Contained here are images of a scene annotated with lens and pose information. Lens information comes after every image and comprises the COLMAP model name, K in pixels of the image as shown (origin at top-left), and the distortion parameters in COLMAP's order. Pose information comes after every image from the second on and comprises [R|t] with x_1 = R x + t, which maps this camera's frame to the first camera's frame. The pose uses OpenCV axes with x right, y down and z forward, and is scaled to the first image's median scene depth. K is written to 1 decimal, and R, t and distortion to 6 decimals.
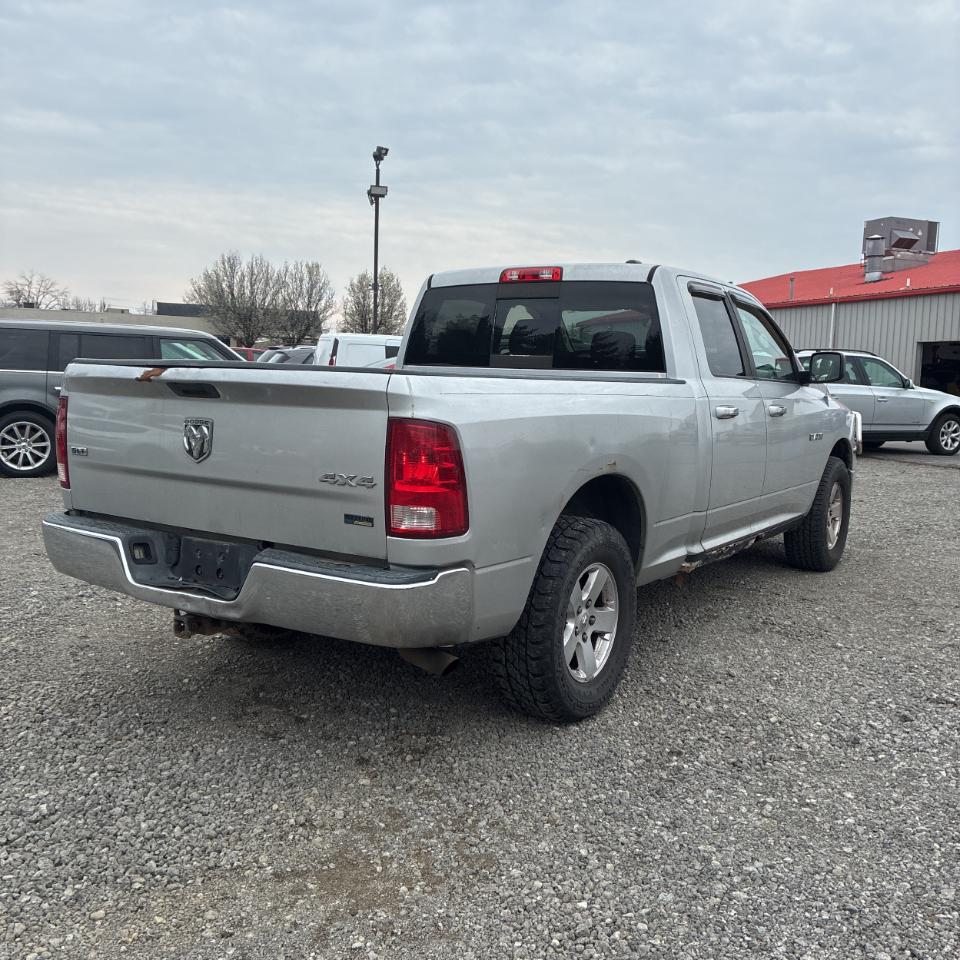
lens RADIAL K [[981.1, 0, 445.4], [0, 981.1, 480.2], [0, 0, 1]] dist [0.203357, -0.297080]
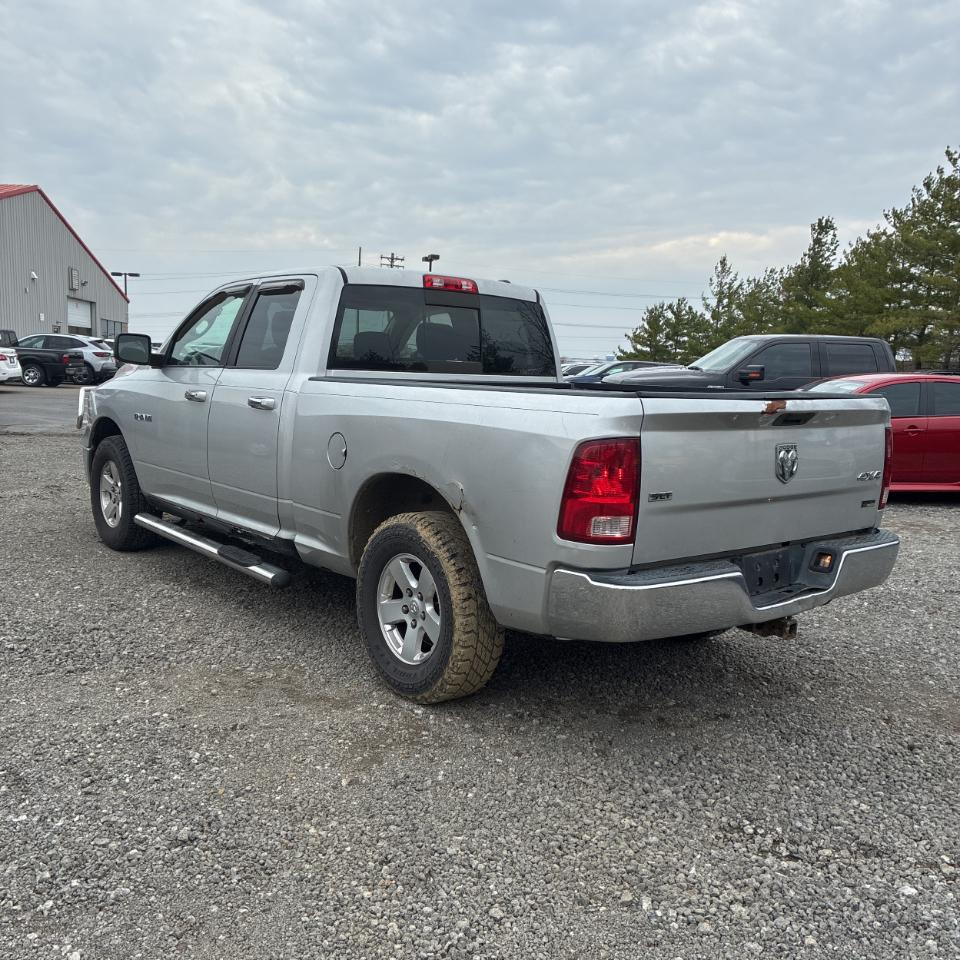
lens RADIAL K [[979.3, 0, 475.1], [0, 979.3, 463.5], [0, 0, 1]] dist [0.033680, -0.011043]
pose [[0.253337, -0.121114, 0.959766, -1.022261], [0.078541, 0.991431, 0.104379, -0.133587], [-0.964184, 0.048938, 0.260679, 0.767868]]
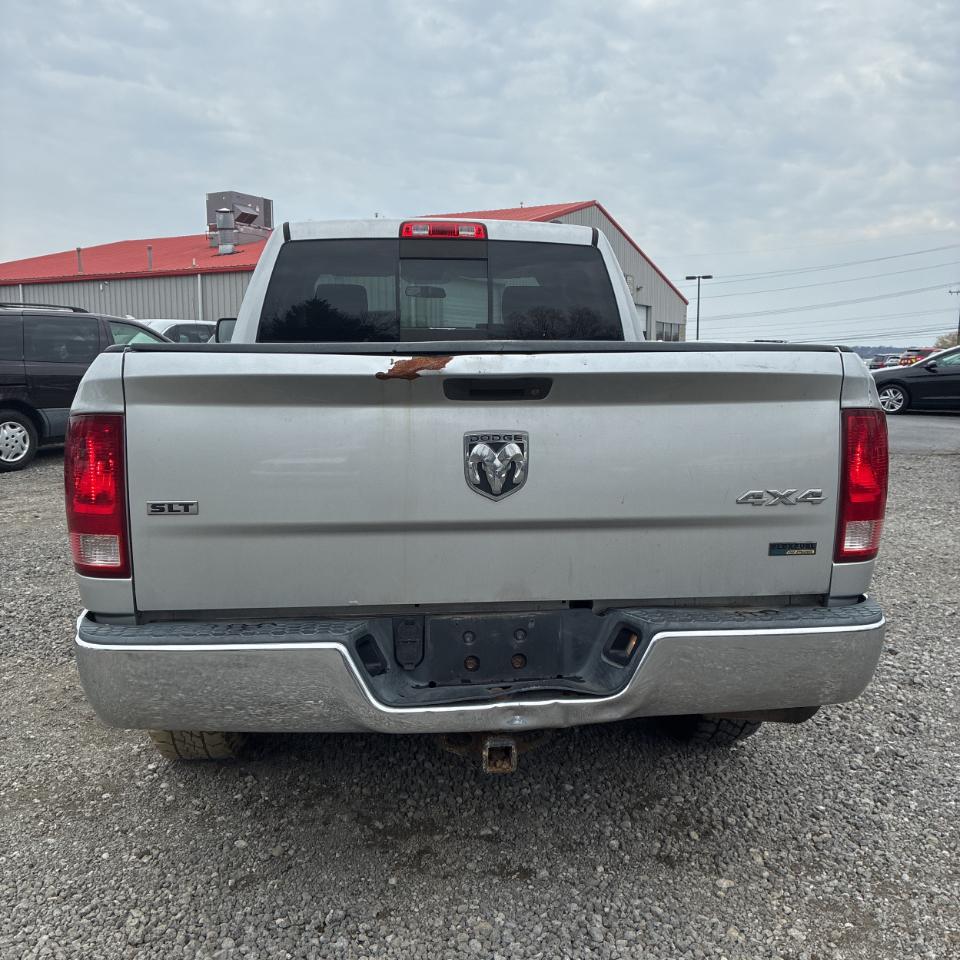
lens RADIAL K [[979.3, 0, 475.1], [0, 979.3, 463.5], [0, 0, 1]] dist [0.033680, -0.011043]
pose [[0.753412, -0.102739, 0.649473, -0.491223], [0.091829, 0.994479, 0.050790, -0.055017], [-0.651105, 0.021375, 0.758686, 0.385547]]
